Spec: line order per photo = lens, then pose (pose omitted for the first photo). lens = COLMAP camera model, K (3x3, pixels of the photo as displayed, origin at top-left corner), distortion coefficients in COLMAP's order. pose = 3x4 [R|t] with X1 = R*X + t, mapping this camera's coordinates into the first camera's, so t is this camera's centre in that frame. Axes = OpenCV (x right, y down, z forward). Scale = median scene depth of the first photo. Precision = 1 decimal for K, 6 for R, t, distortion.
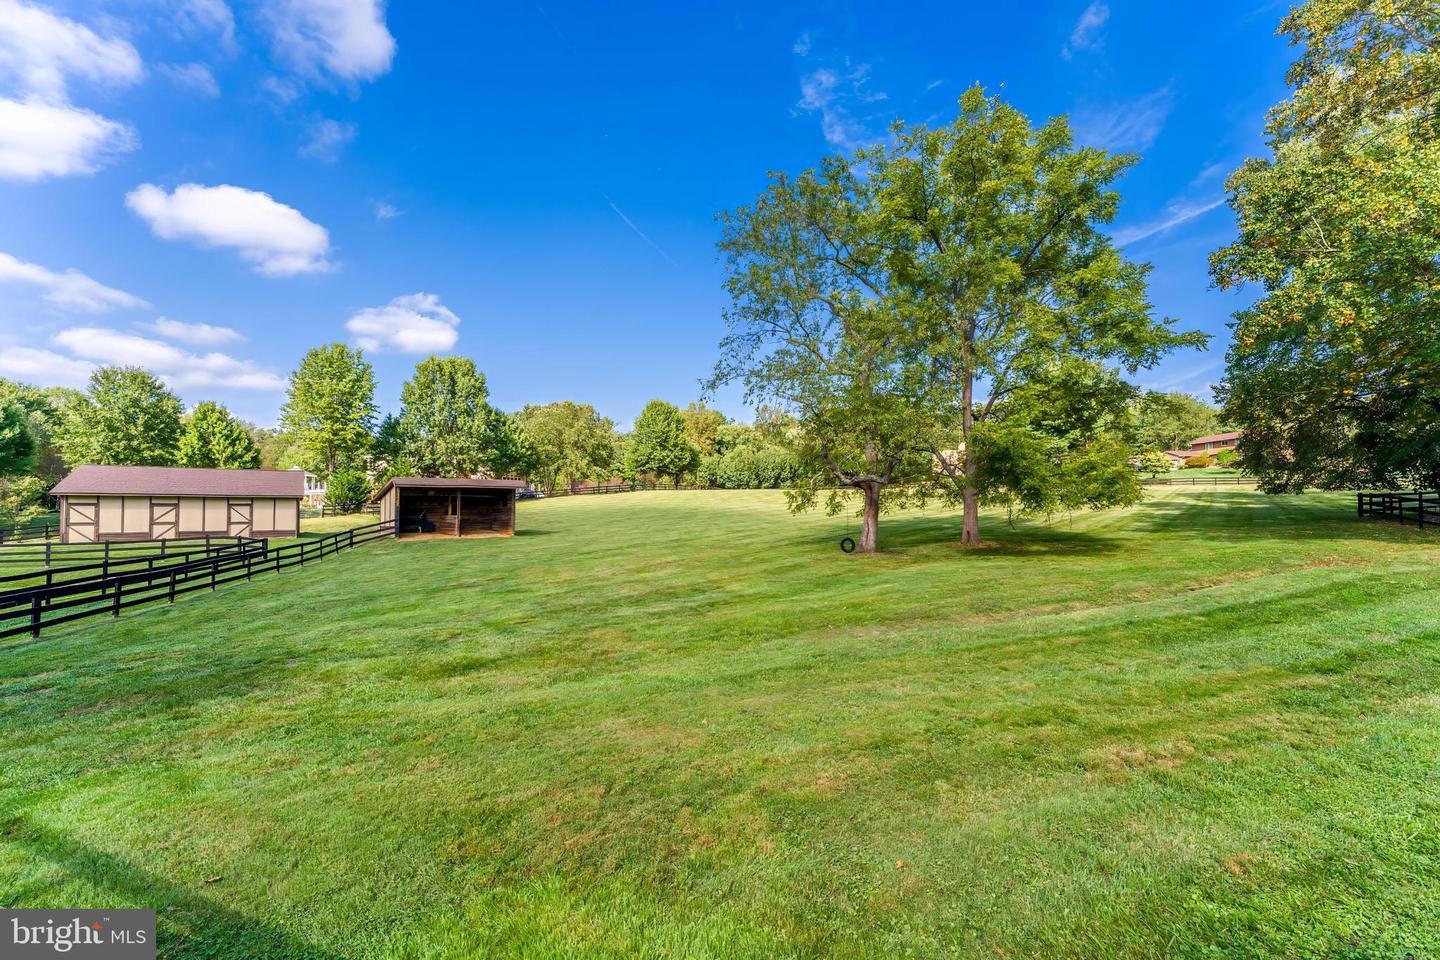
lens RADIAL K [[595.6, 0, 717.9], [0, 595.6, 497.6], [0, 0, 1]] dist [0.001415, 0.000694]
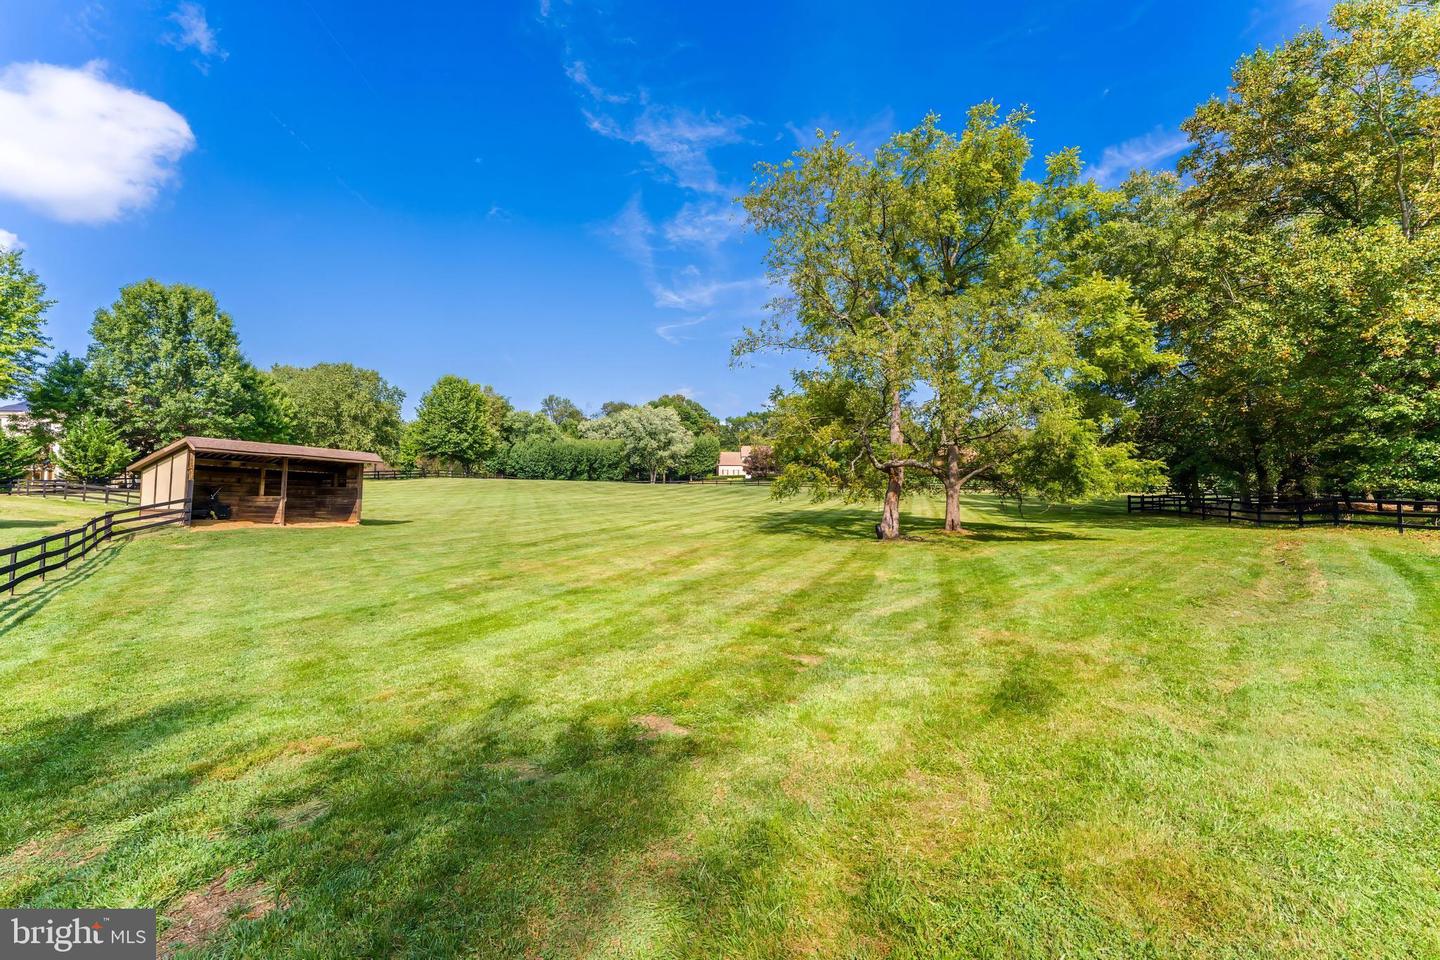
lens RADIAL K [[587.2, 0, 720.0], [0, 587.2, 480.0], [0, 0, 1]] dist [0.000482, 0.000197]
pose [[0.915370, 0.035156, 0.401077, -0.159042], [-0.025126, 0.999227, -0.030241, 0.012446], [-0.401830, 0.017604, 0.915545, 0.092449]]
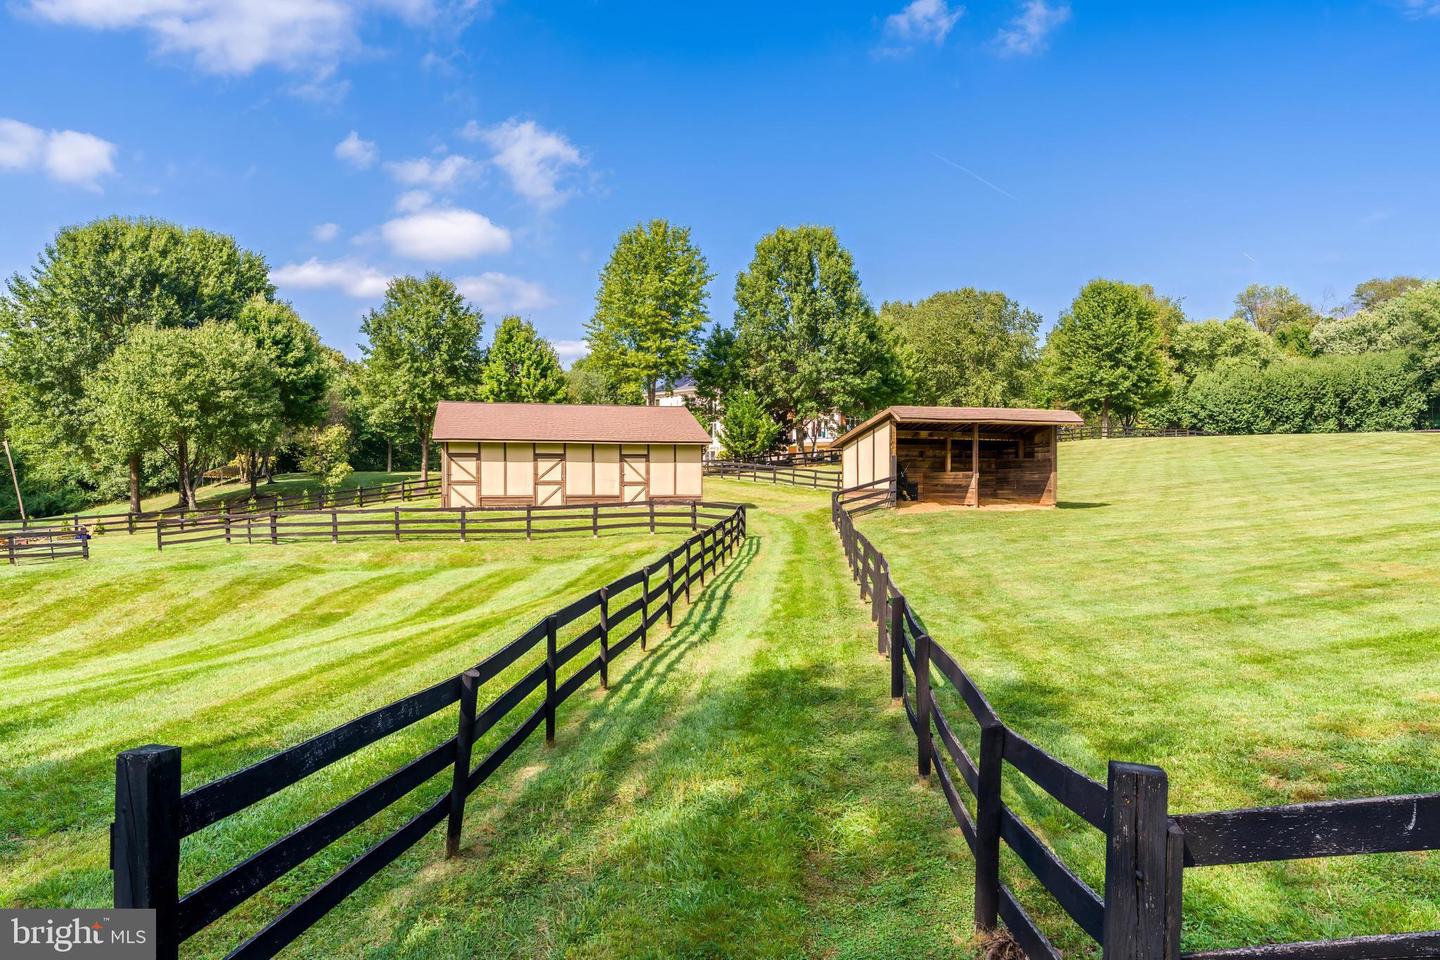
lens RADIAL K [[950.6, 0, 720.0], [0, 950.6, 480.0], [0, 0, 1]] dist [-0.027326, 0.000136]
pose [[0.933170, 0.001568, -0.359431, -0.224140], [0.006491, 0.999754, 0.021213, 0.011307], [0.359376, -0.022128, 0.932931, 0.035418]]
